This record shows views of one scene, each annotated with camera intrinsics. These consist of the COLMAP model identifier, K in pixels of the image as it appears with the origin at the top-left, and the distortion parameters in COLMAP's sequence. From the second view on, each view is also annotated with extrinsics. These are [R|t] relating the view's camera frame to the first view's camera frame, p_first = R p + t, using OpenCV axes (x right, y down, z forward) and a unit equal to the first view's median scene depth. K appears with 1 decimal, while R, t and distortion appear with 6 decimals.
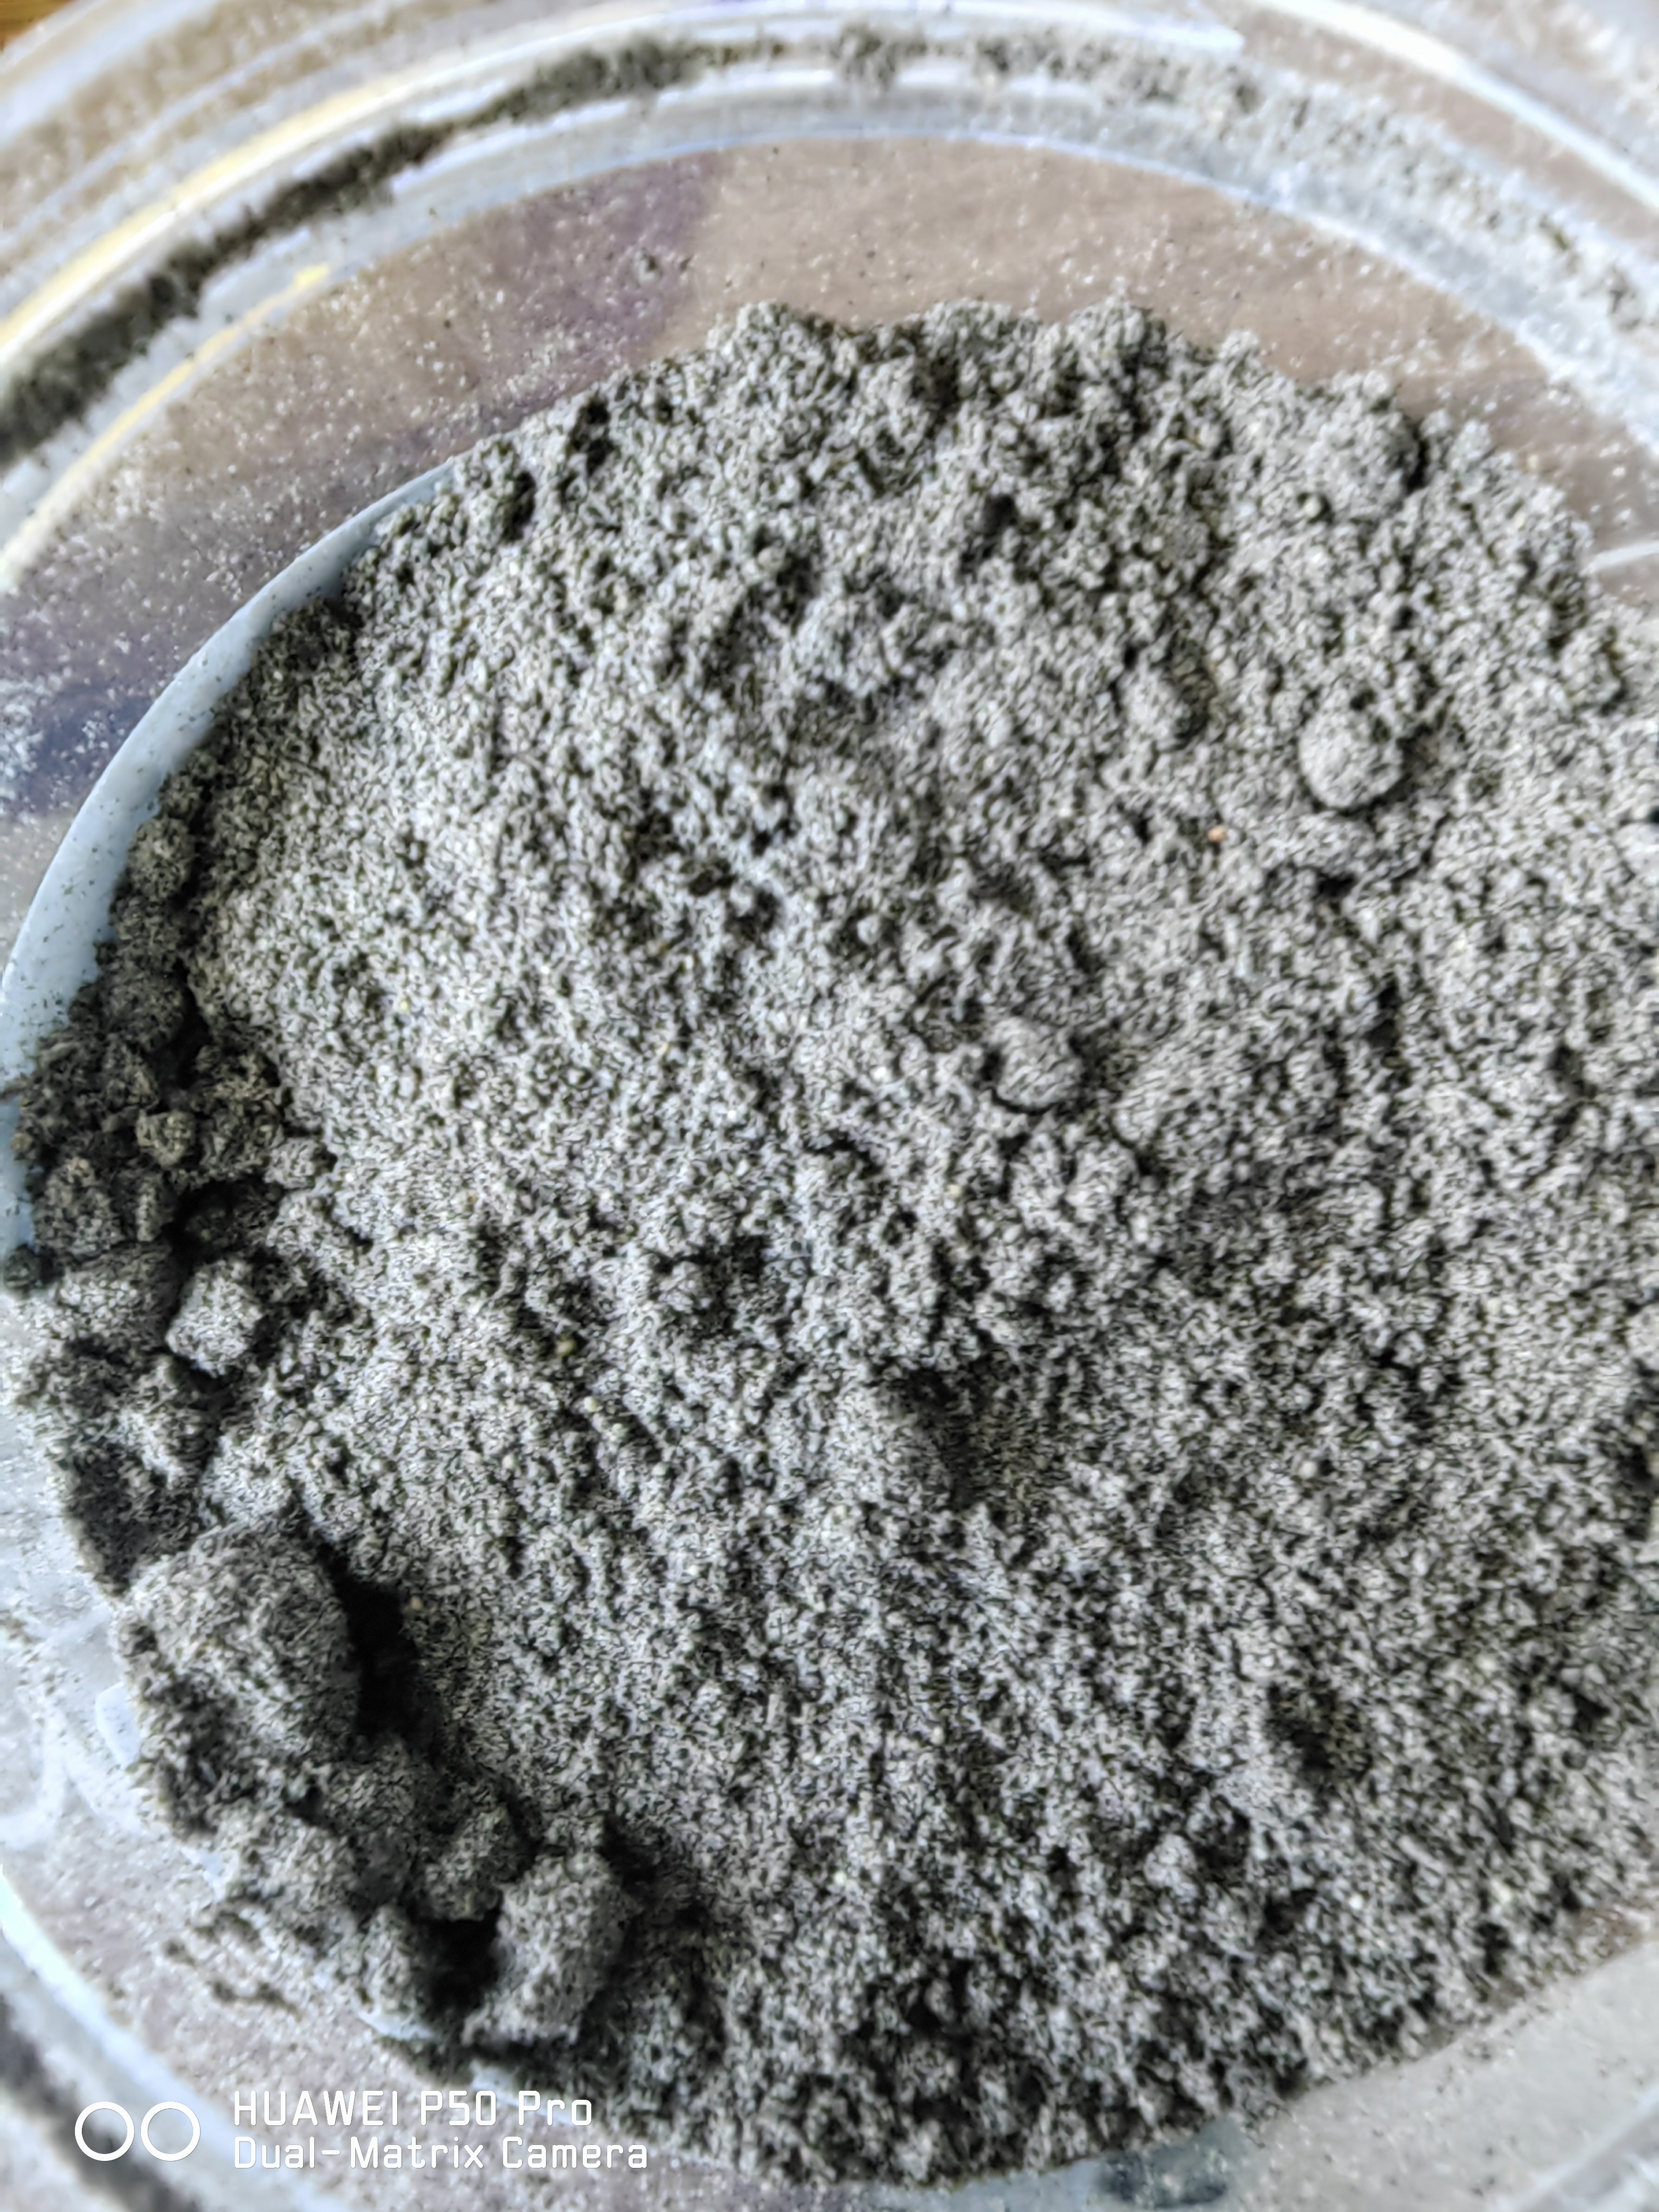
lens RADIAL K [[1809.9, 0, 822.8], [0, 1809.9, 1066.7], [0, 0, 1]] dist [-0.021575, 0.044206]
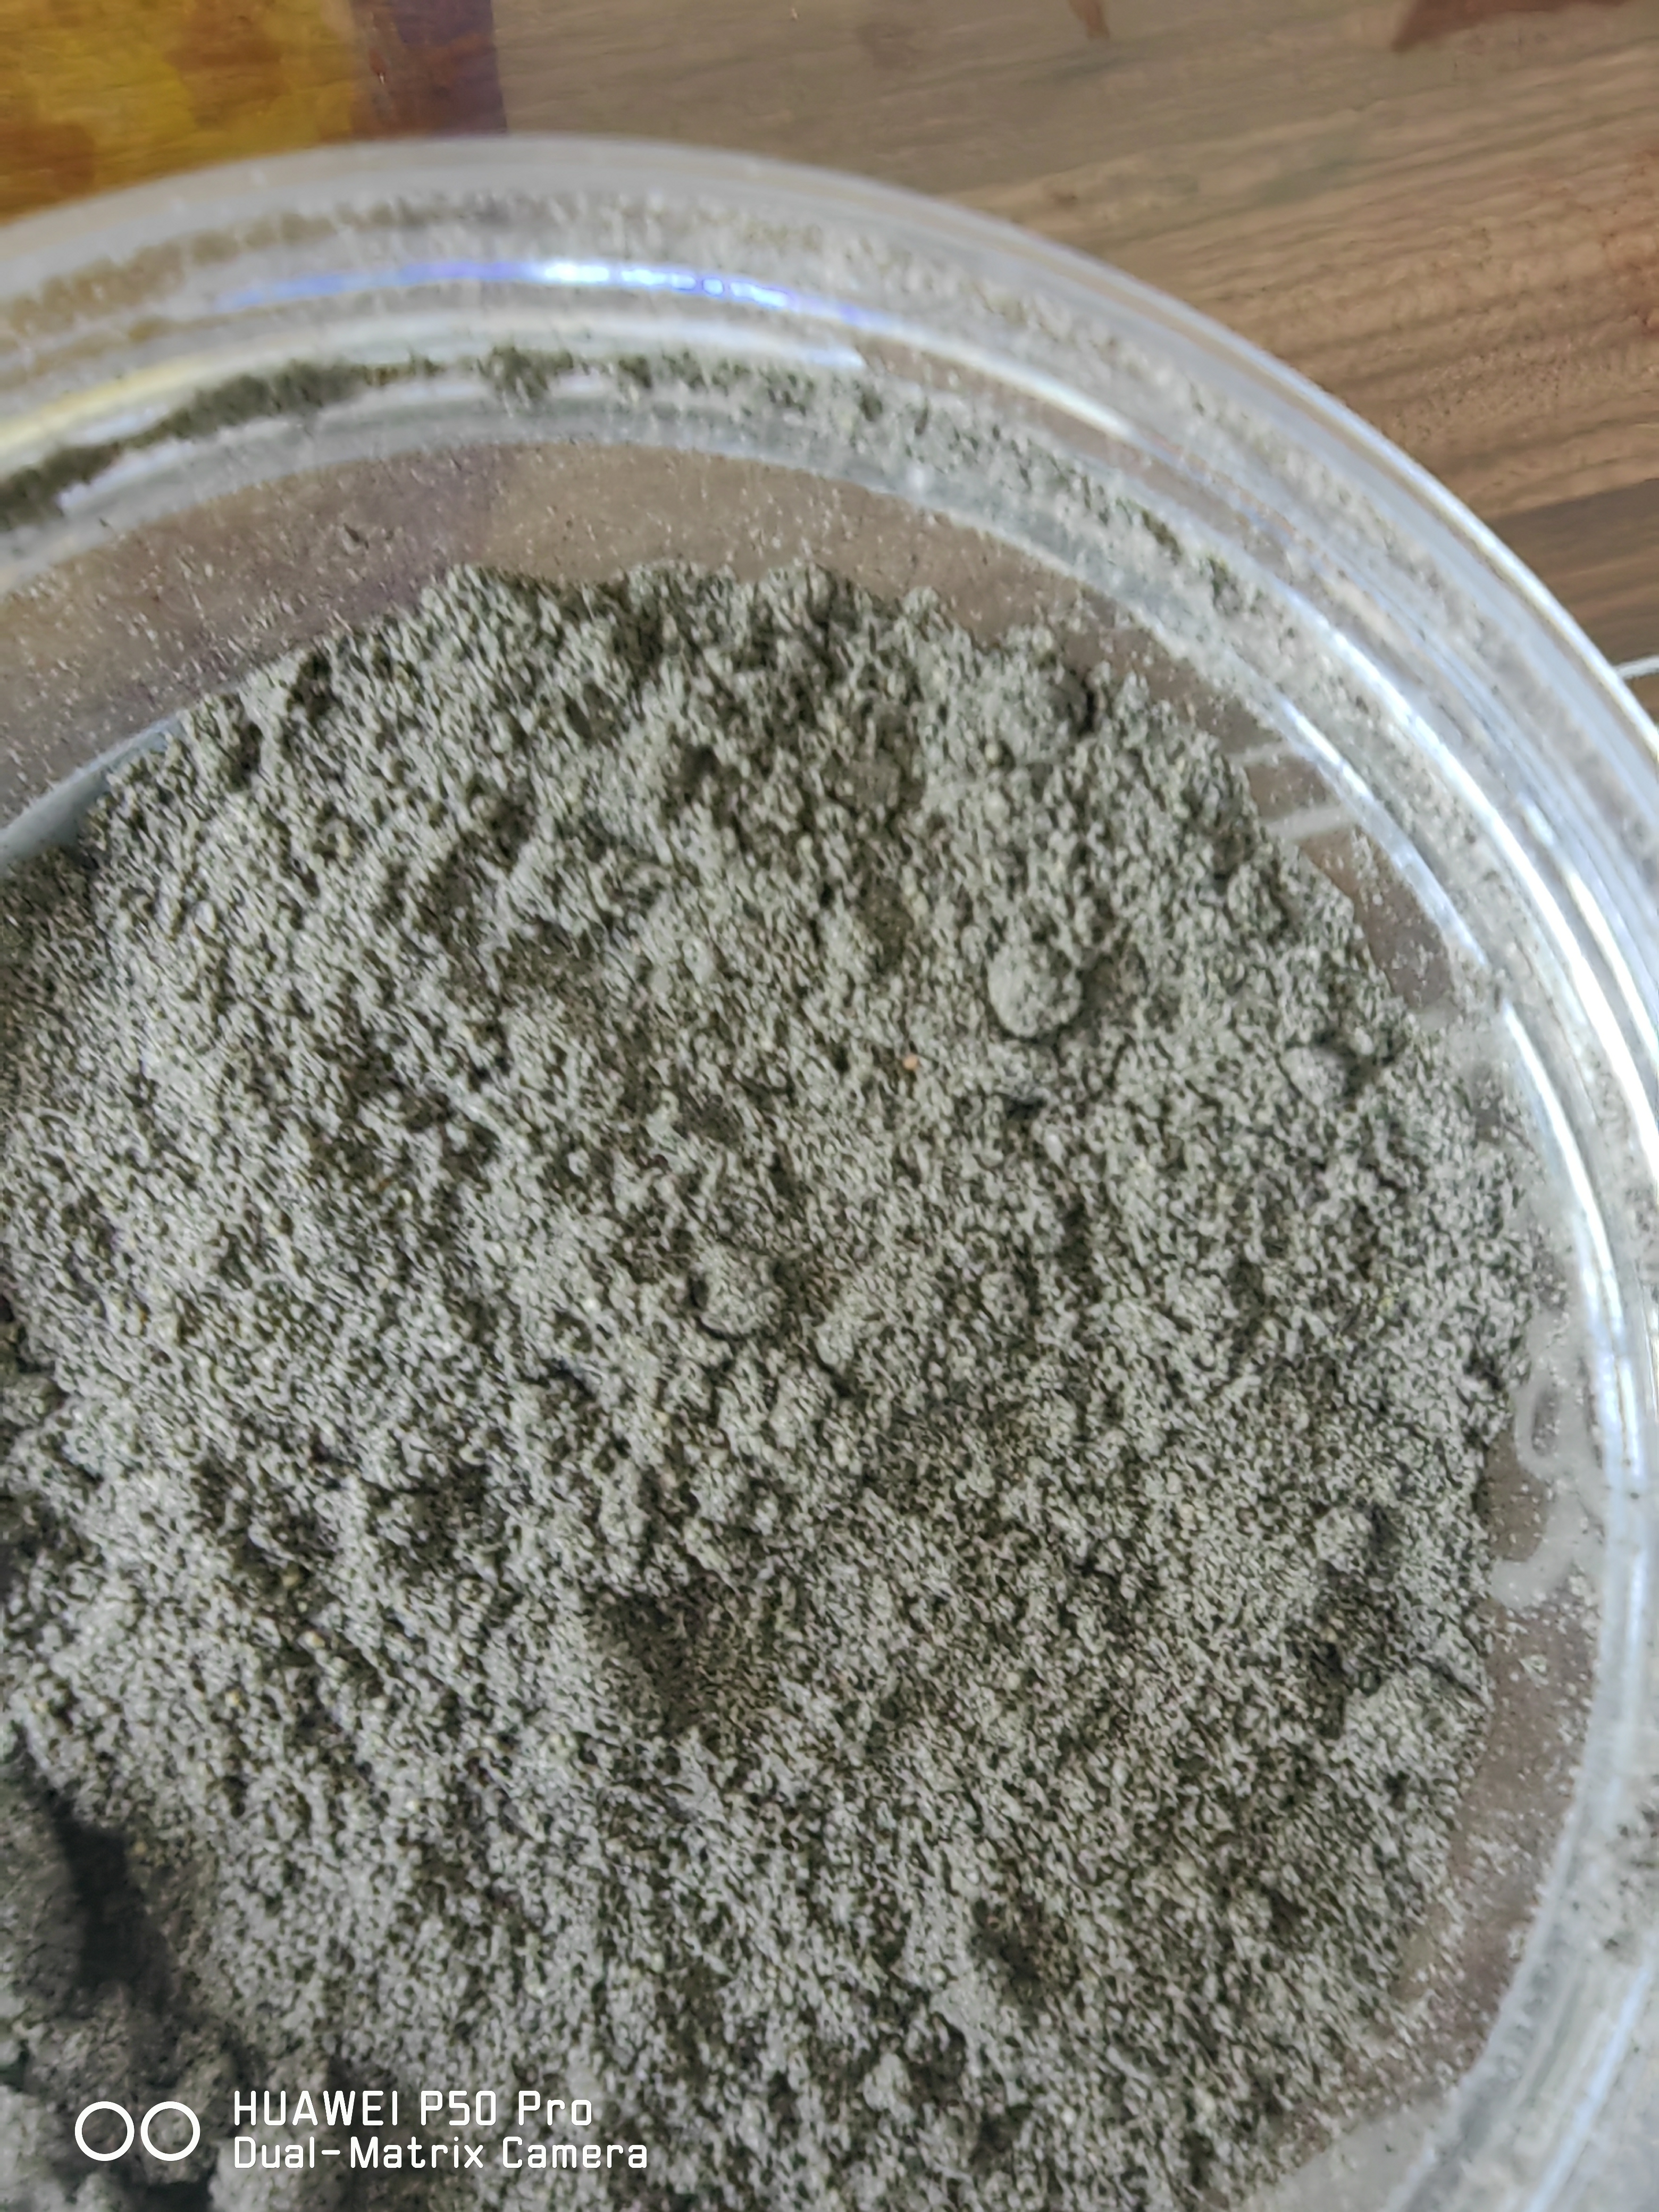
lens RADIAL K [[1809.9, 0, 822.8], [0, 1809.9, 1066.7], [0, 0, 1]] dist [-0.021575, 0.044206]
pose [[0.998680, -0.023937, 0.045453, 0.120215], [0.026707, 0.997759, -0.061345, -0.064318], [-0.043882, 0.062478, 0.997081, -0.040857]]
